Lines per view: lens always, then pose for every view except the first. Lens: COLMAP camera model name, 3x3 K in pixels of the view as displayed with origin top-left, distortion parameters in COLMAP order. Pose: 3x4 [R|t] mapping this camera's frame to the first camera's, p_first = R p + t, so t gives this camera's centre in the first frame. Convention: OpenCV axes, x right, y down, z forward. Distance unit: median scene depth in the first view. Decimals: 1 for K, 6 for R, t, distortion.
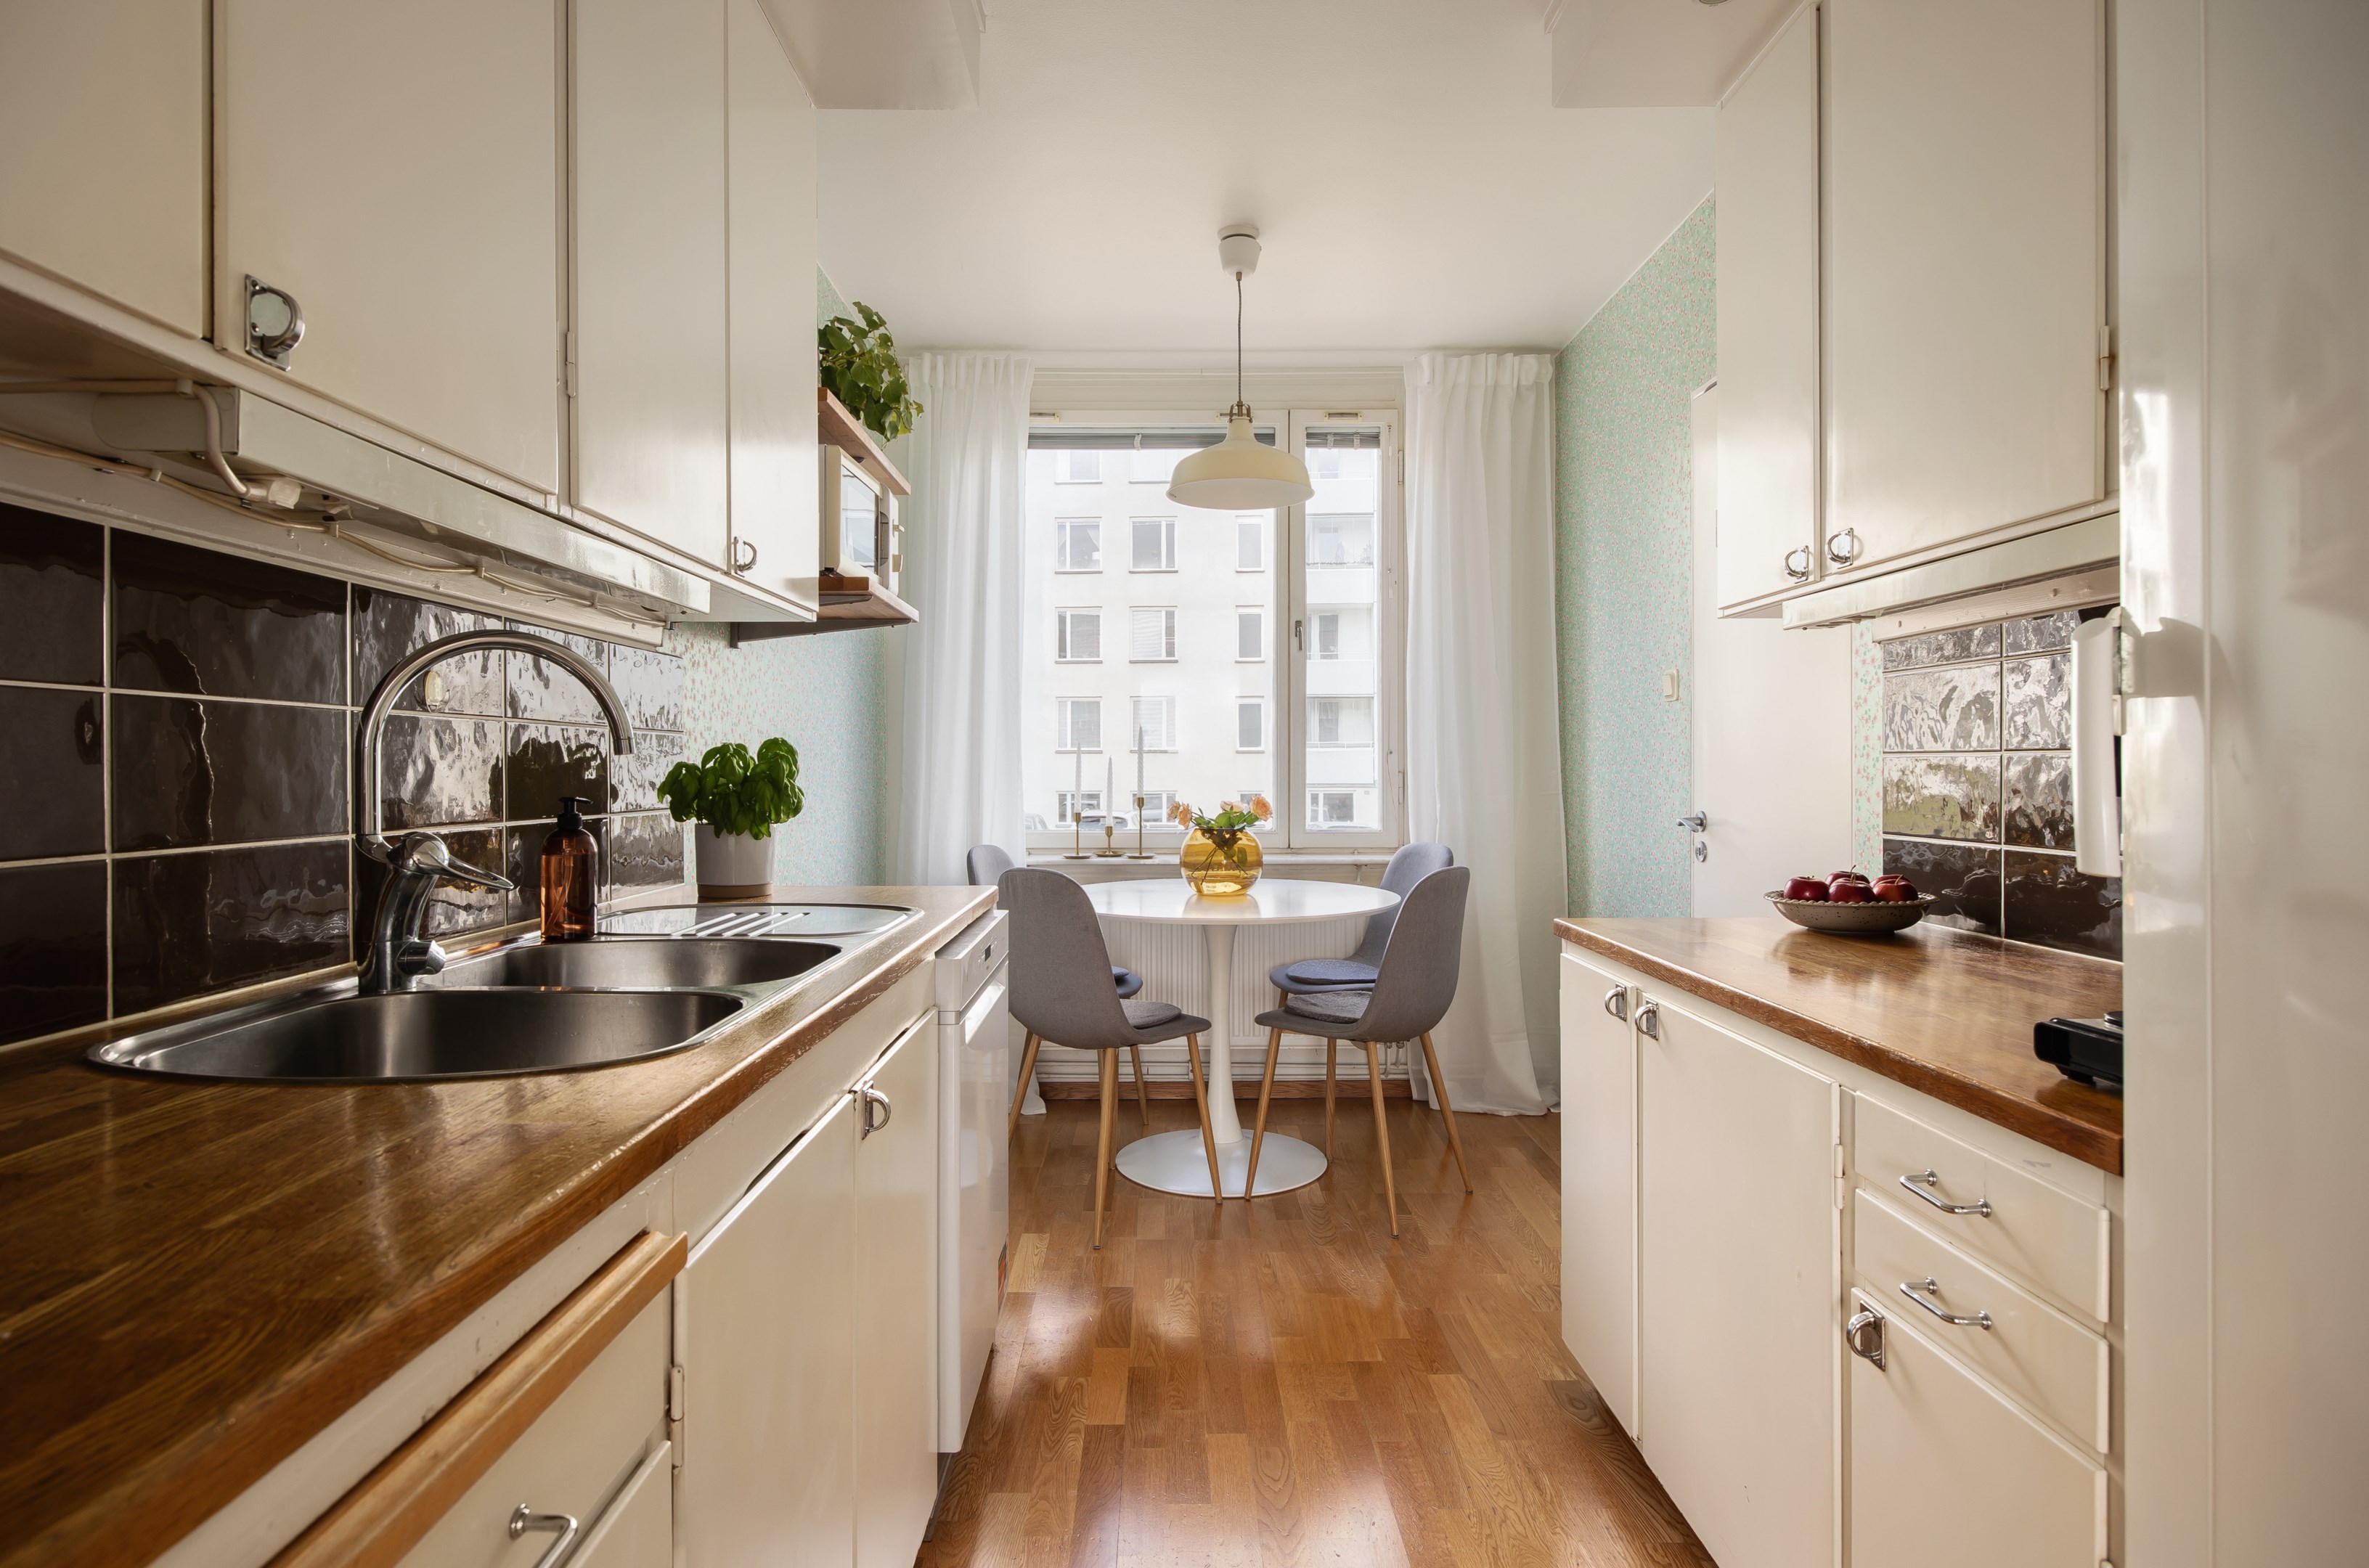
lens RADIAL K [[1342.6, 0, 1184.5], [0, 1342.6, 784.0], [0, 0, 1]] dist [0.002404, 0.000059]
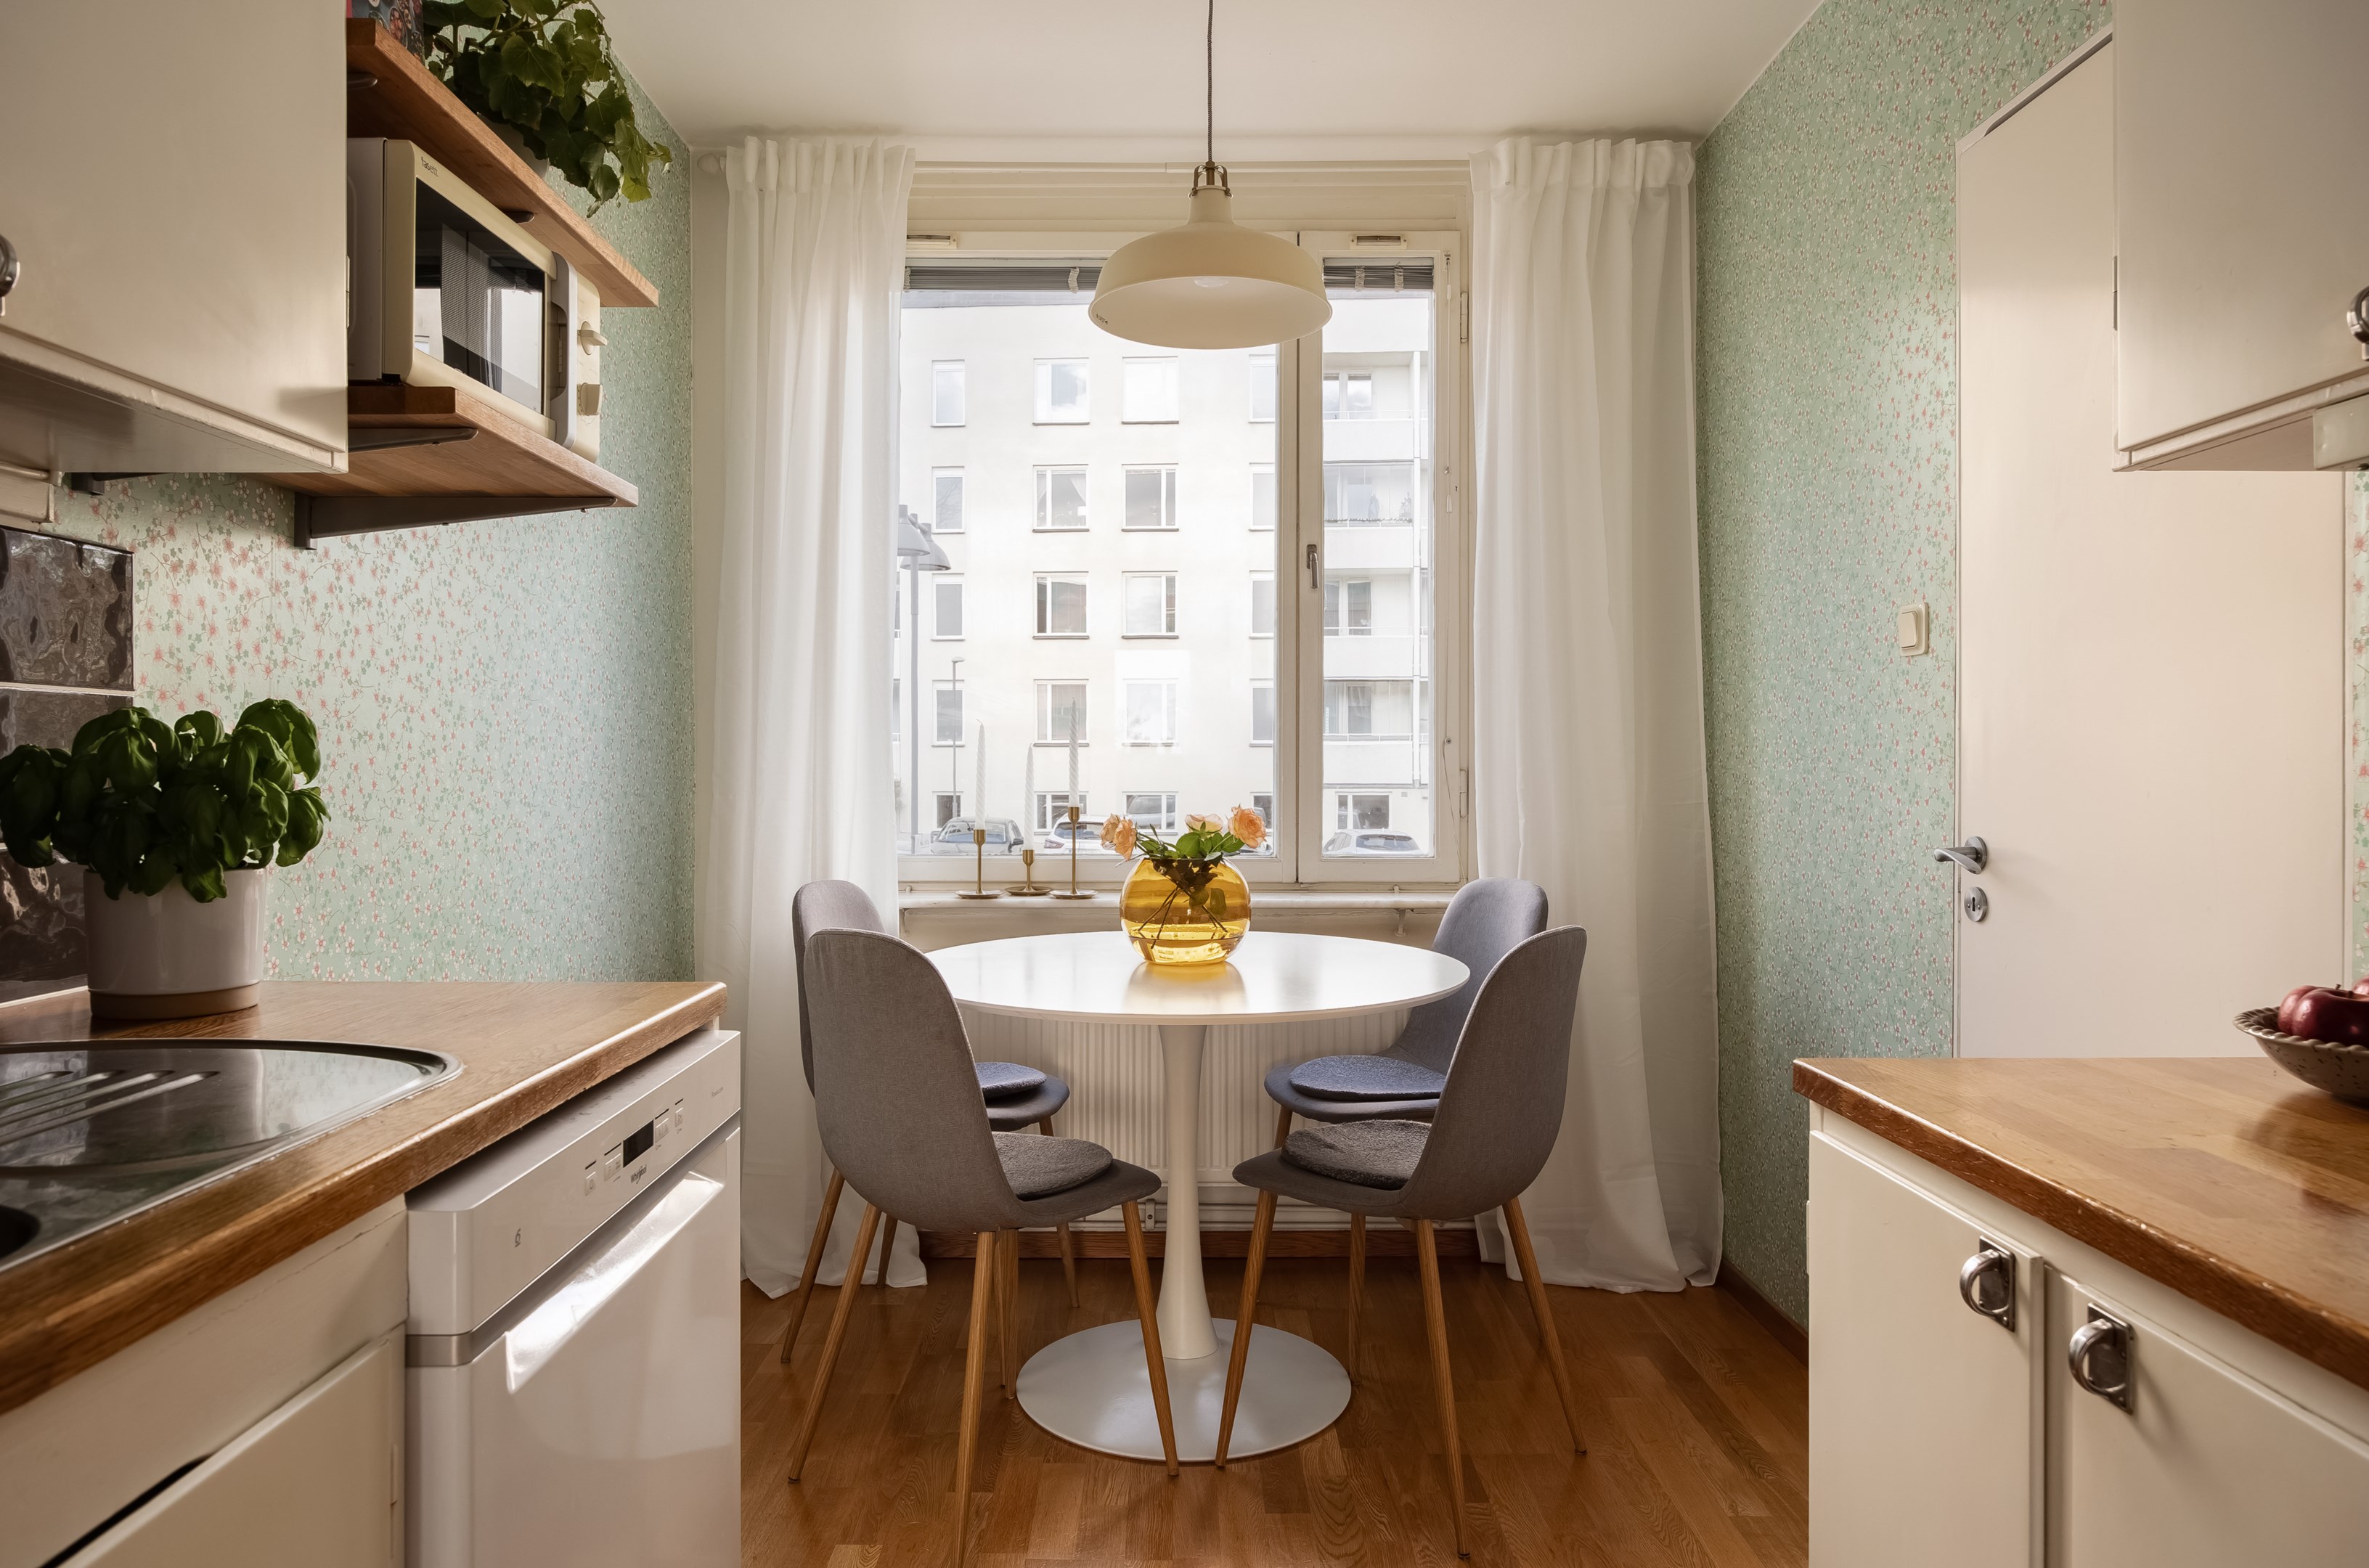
lens RADIAL K [[1515.9, 0, 1184.5], [0, 1515.9, 784.0], [0, 0, 1]] dist [-0.004223, 0.000520]
pose [[0.999963, 0.002357, -0.008226, 0.031096], [-0.002352, 0.999997, 0.000608, -0.002380], [0.008227, -0.000589, 0.999966, 0.268837]]
